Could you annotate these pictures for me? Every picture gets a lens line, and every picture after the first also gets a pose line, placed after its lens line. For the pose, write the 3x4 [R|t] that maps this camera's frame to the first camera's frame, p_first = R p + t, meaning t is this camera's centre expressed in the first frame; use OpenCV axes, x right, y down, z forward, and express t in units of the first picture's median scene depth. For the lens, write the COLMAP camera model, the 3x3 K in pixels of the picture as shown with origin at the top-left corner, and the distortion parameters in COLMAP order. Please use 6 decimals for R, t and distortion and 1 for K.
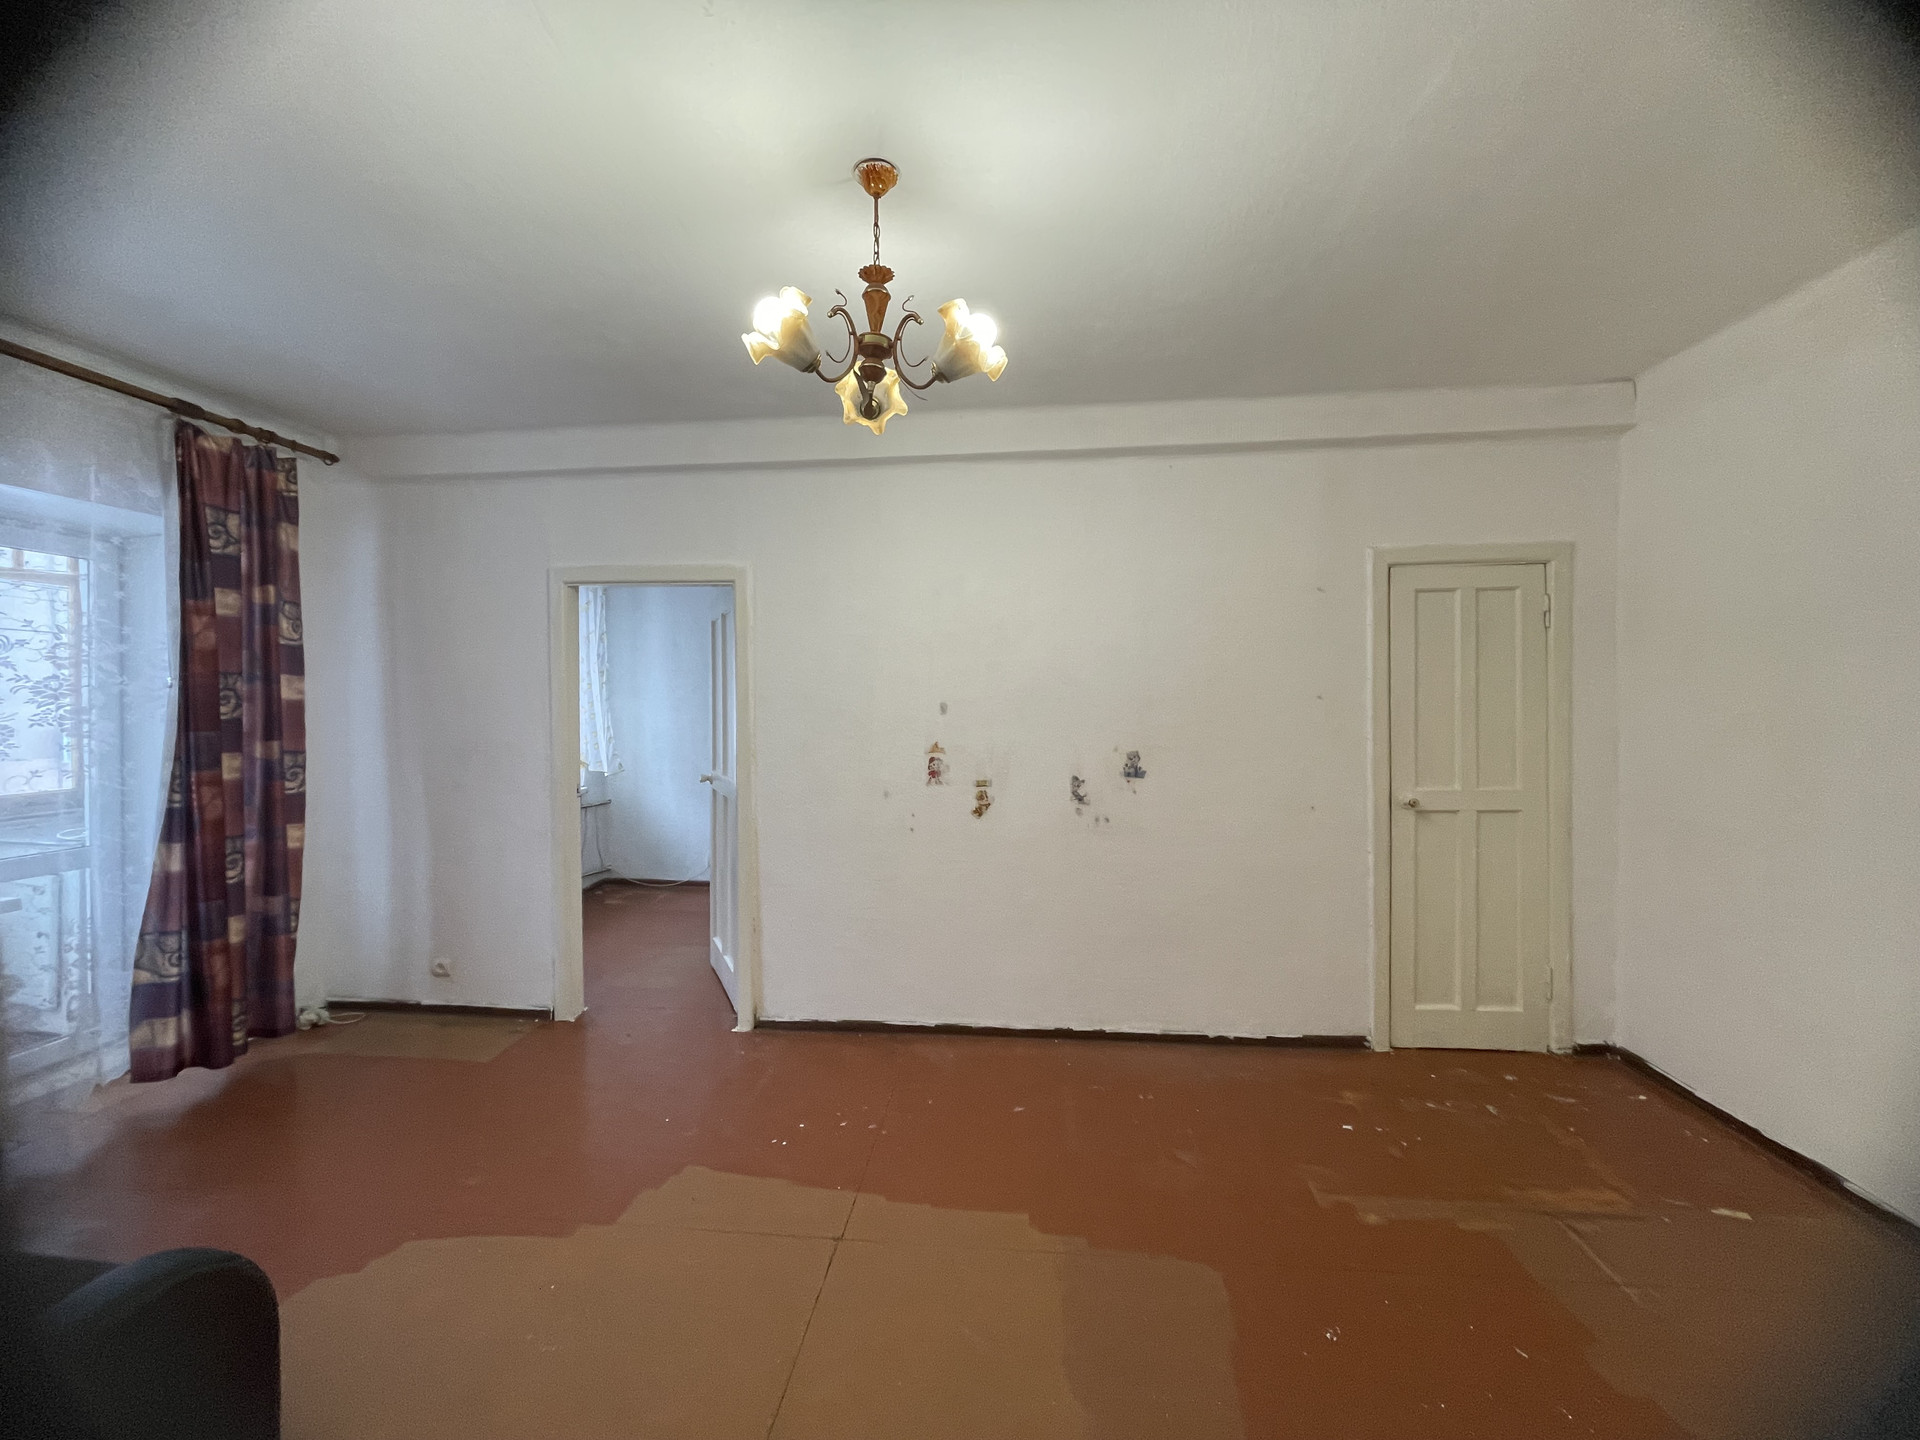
lens RADIAL K [[783.5, 0, 962.9], [0, 783.5, 714.0], [0, 0, 1]] dist [0.001474, 0.000497]
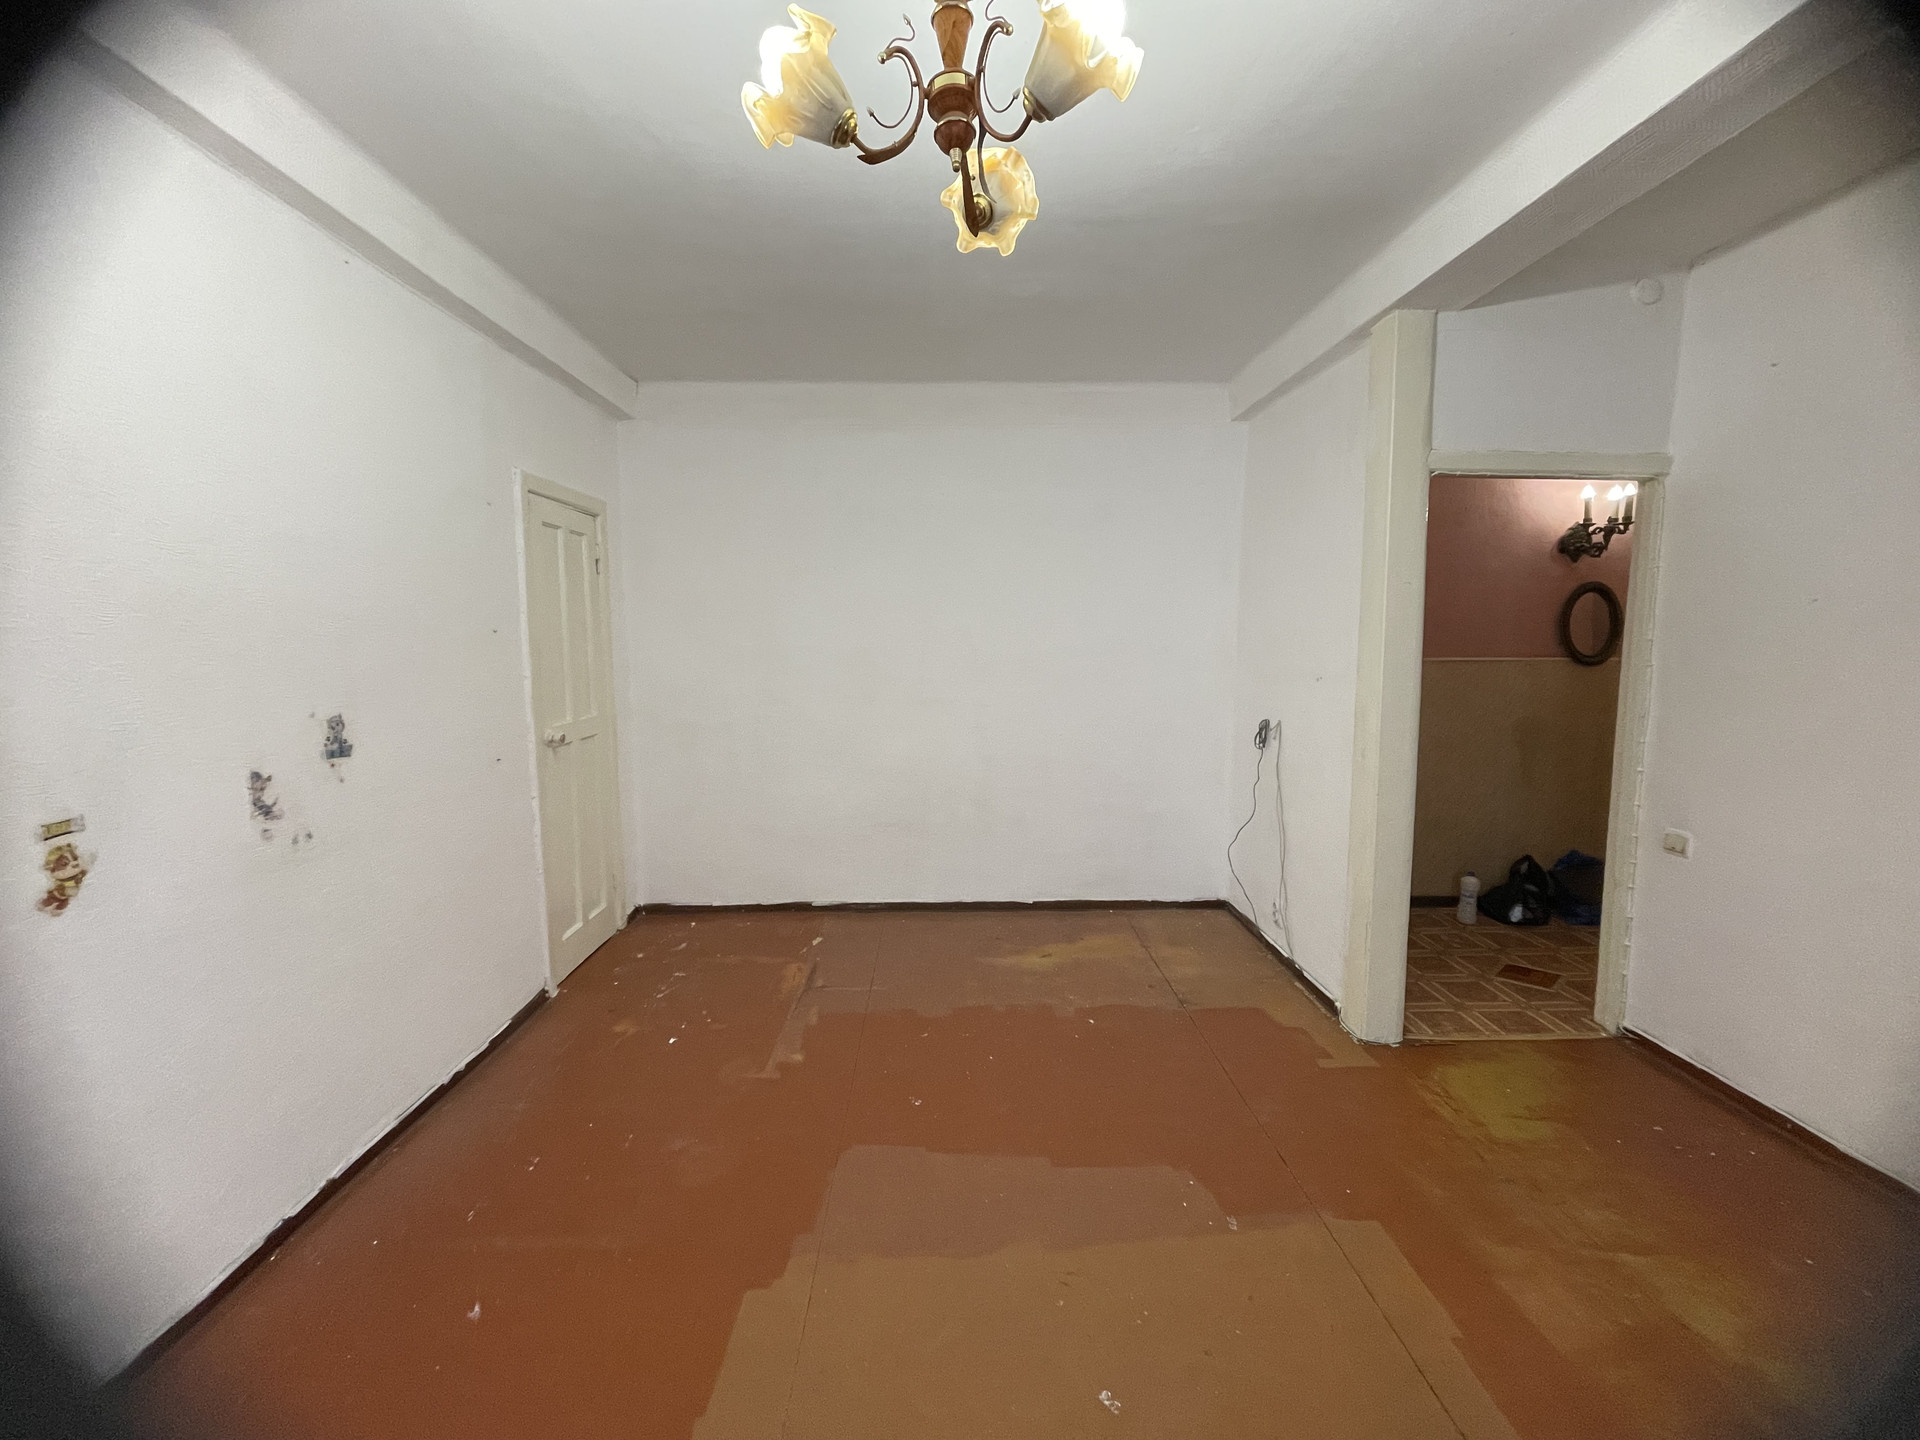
lens RADIAL K [[783.5, 0, 962.9], [0, 783.5, 714.0], [0, 0, 1]] dist [0.001474, 0.000497]
pose [[-0.131166, -0.092116, 0.987072, -0.454305], [0.013070, 0.995426, 0.094632, -0.005159], [-0.991274, 0.025313, -0.129362, 0.592388]]
